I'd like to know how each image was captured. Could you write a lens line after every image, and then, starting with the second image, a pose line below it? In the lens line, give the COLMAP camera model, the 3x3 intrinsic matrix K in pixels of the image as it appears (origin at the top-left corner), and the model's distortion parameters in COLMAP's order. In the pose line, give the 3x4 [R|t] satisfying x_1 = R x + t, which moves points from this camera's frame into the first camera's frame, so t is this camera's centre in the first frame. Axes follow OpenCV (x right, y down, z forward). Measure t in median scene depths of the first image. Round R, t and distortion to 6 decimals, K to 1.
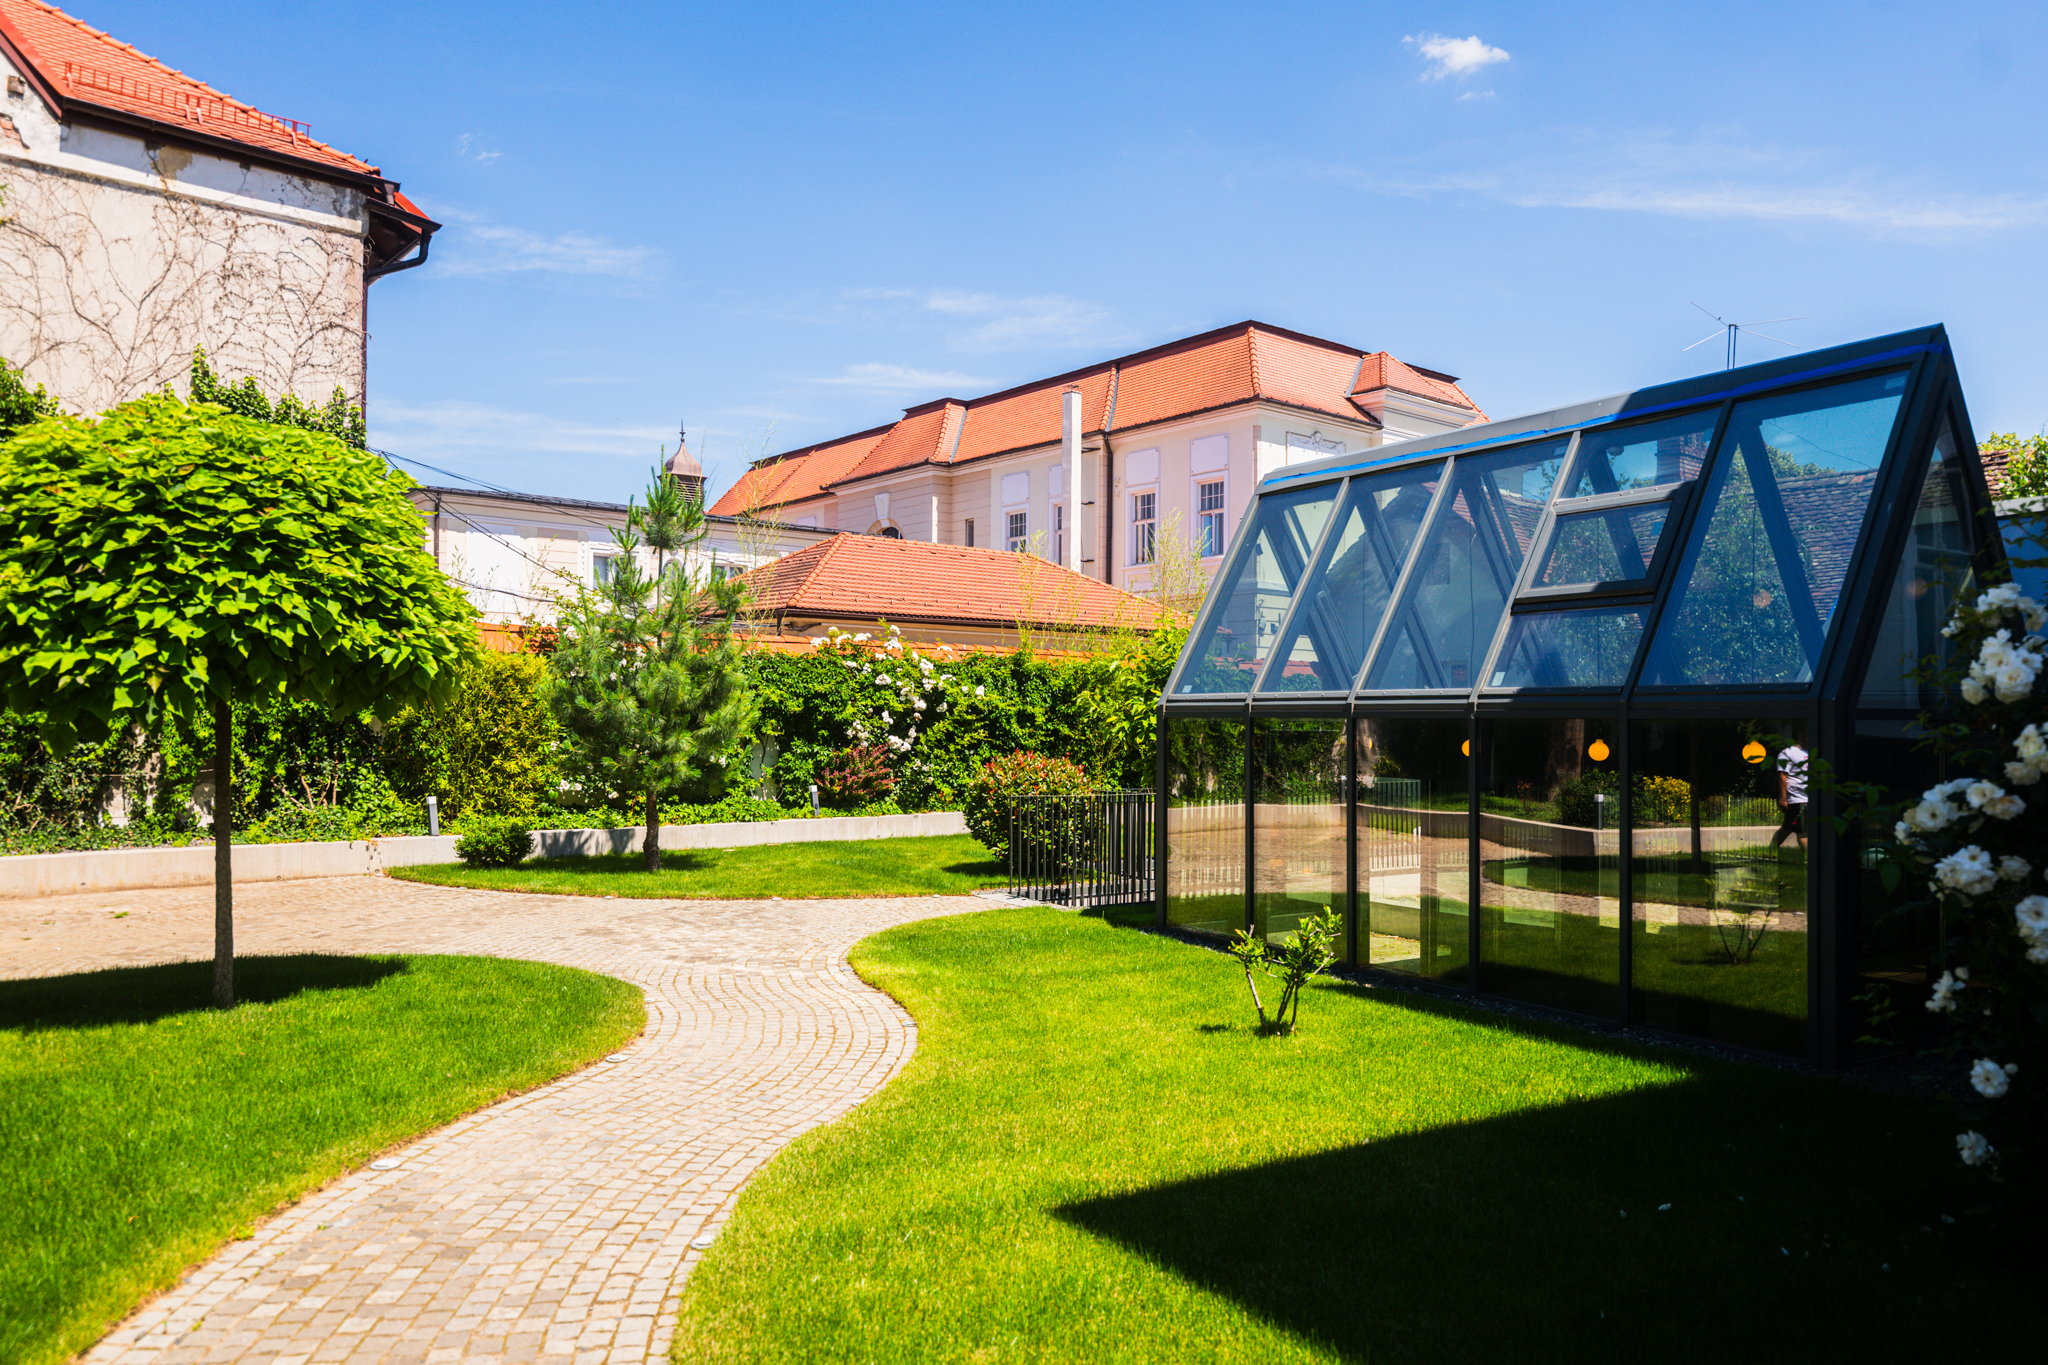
lens RADIAL K [[1395.9, 0, 1024.0], [0, 1395.9, 682.5], [0, 0, 1]] dist [-0.002332, -0.000640]
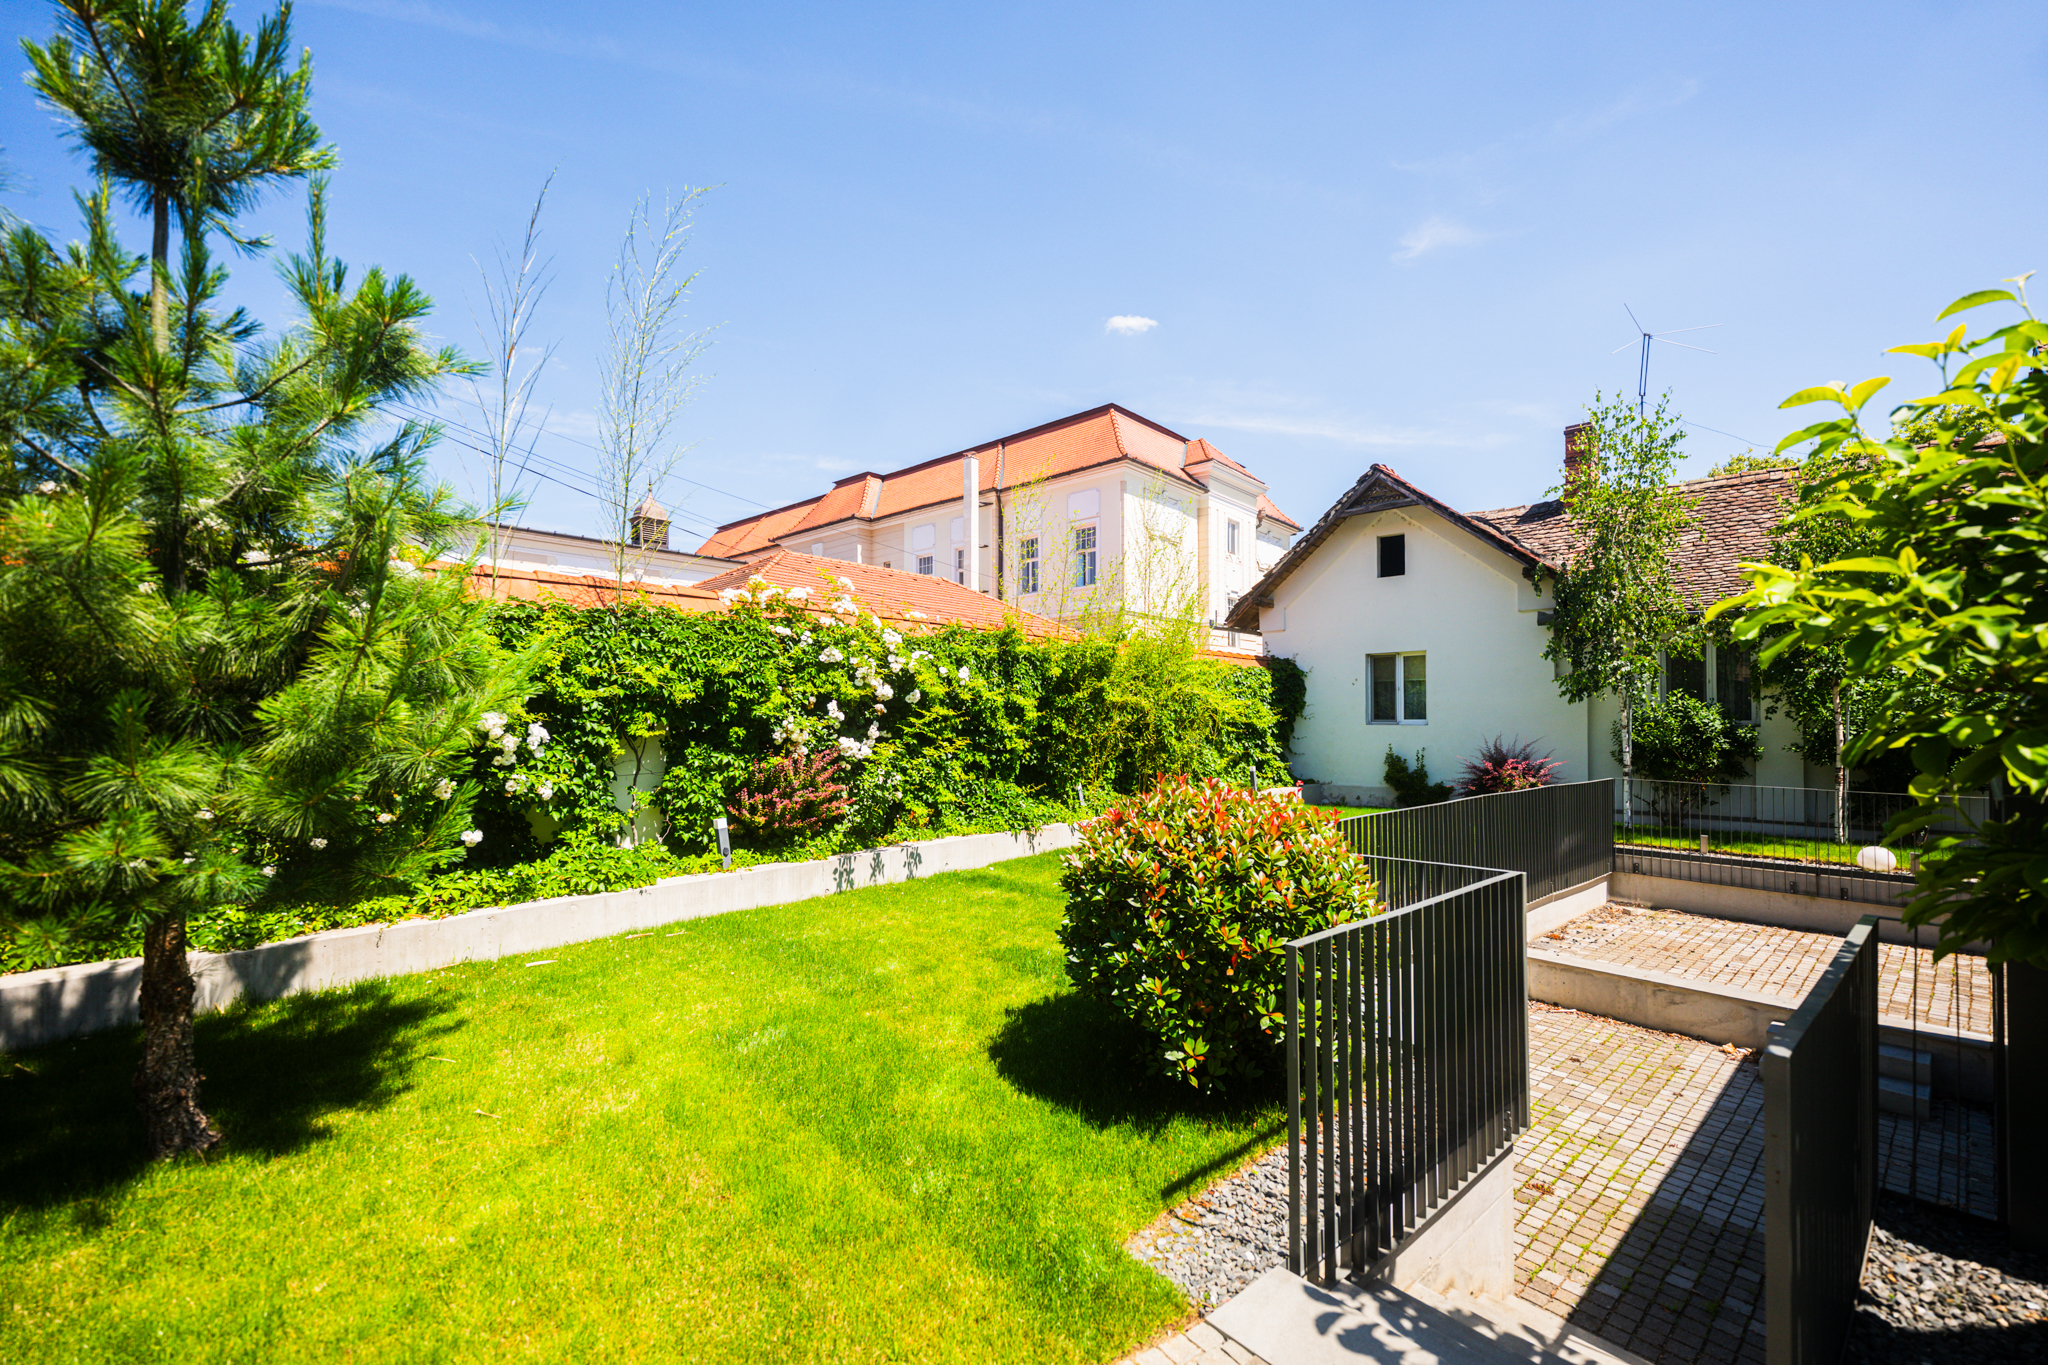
lens RADIAL K [[820.0, 0, 1022.0], [0, 820.0, 691.4], [0, 0, 1]] dist [-0.000009, -0.000069]
pose [[0.989395, -0.004594, 0.145174, -0.064862], [0.005279, 0.999977, -0.004336, 0.017461], [-0.145151, 0.005056, 0.989397, 0.572295]]
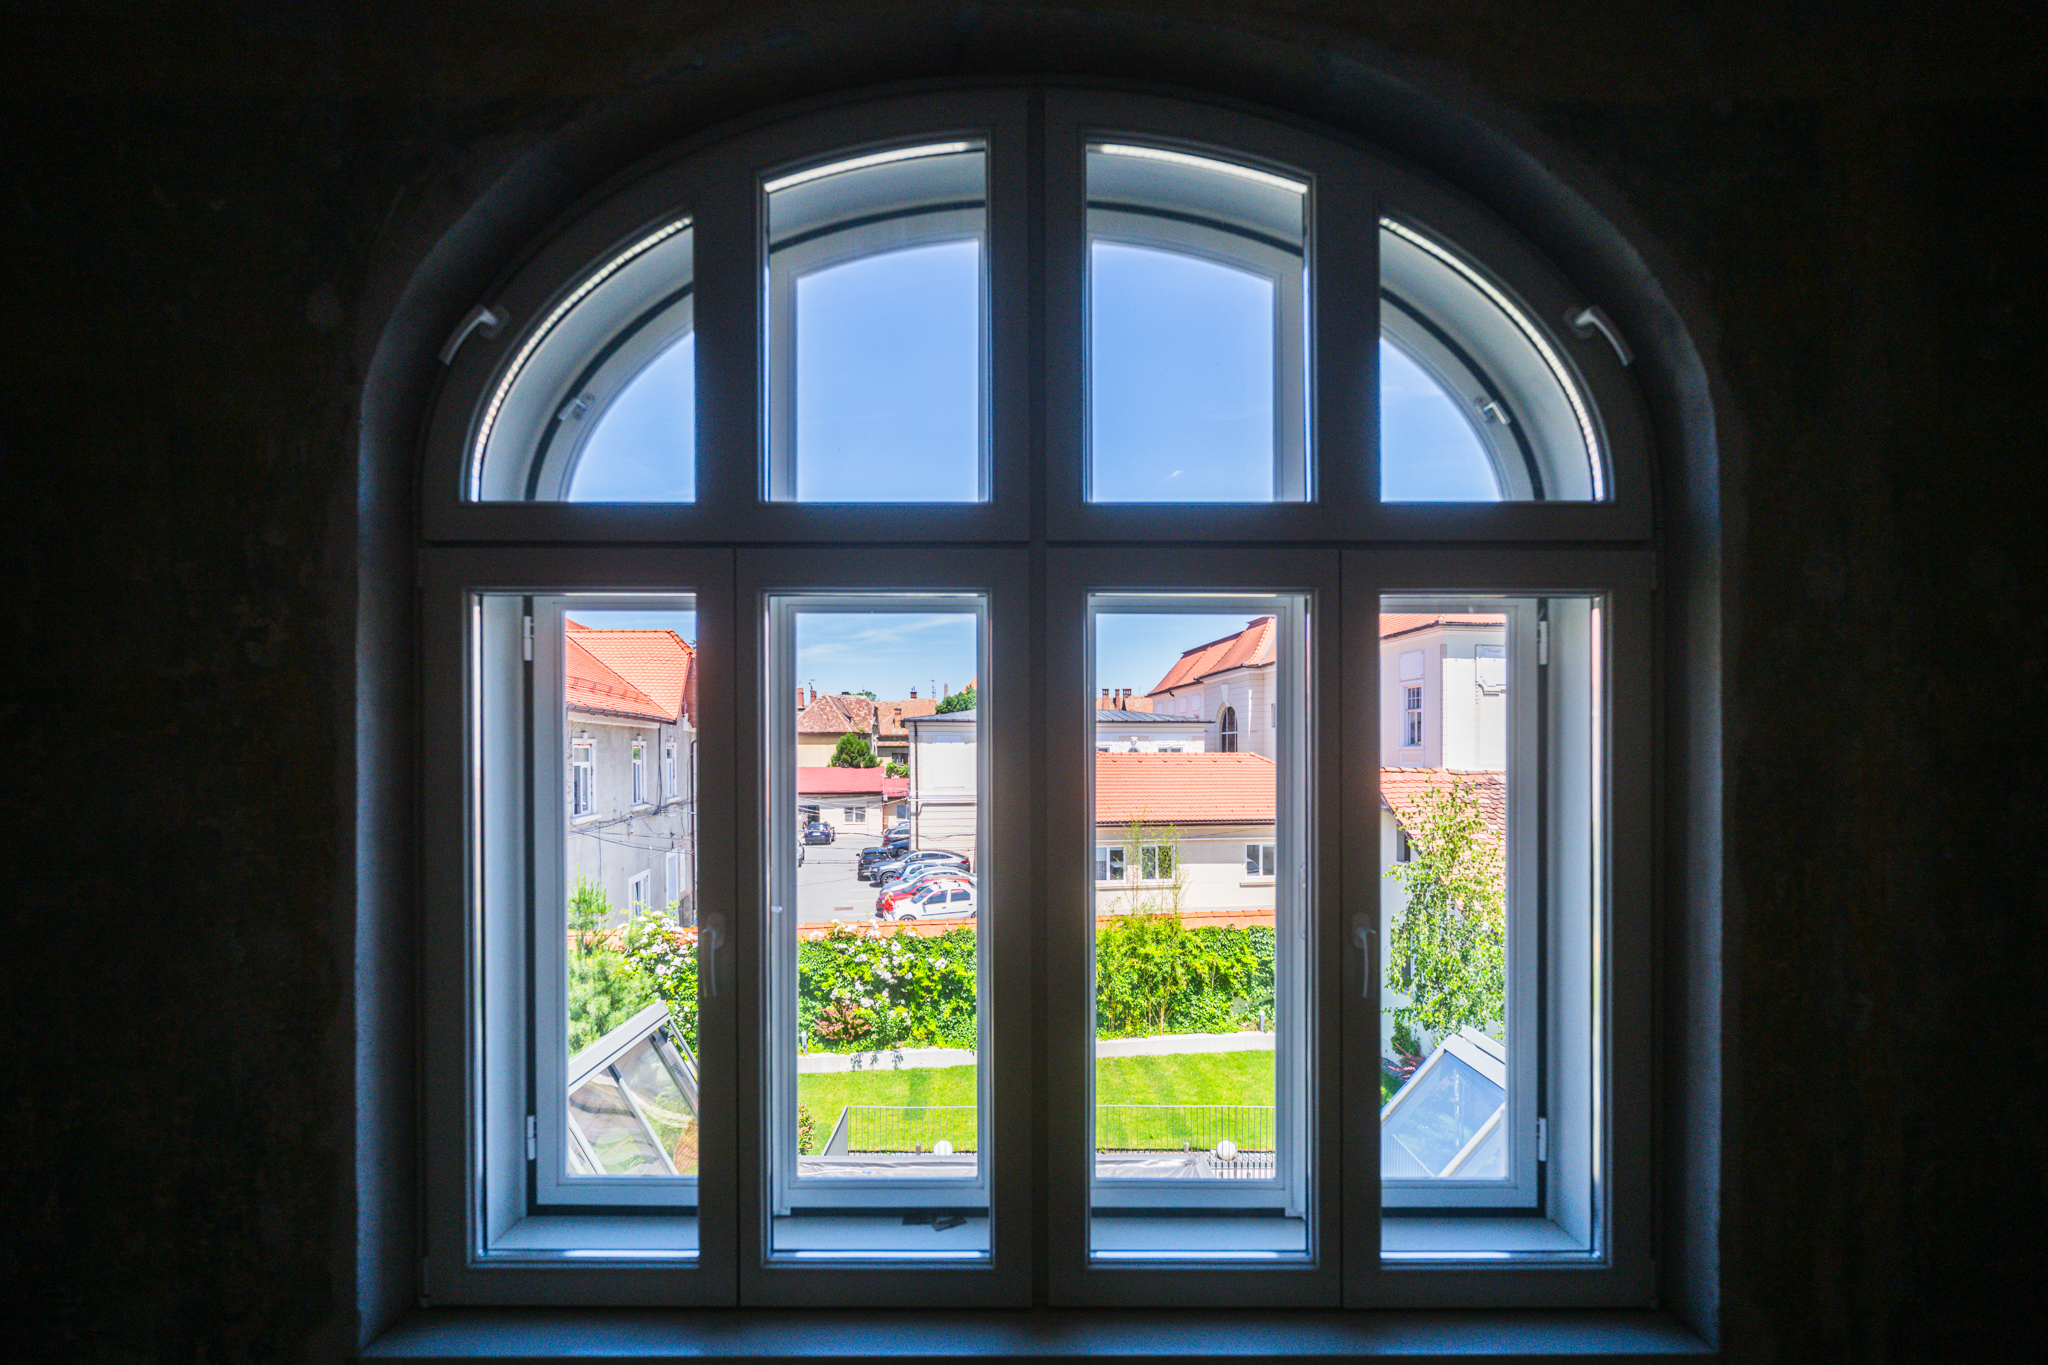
lens RADIAL K [[832.8, 0, 1020.2], [0, 832.8, 755.0], [0, 0, 1]] dist [0.000253, 0.000028]
pose [[0.845311, -0.005148, -0.534250, 0.495213], [0.021638, 0.999463, 0.024606, -0.227072], [0.533836, -0.032360, 0.844968, 0.343308]]
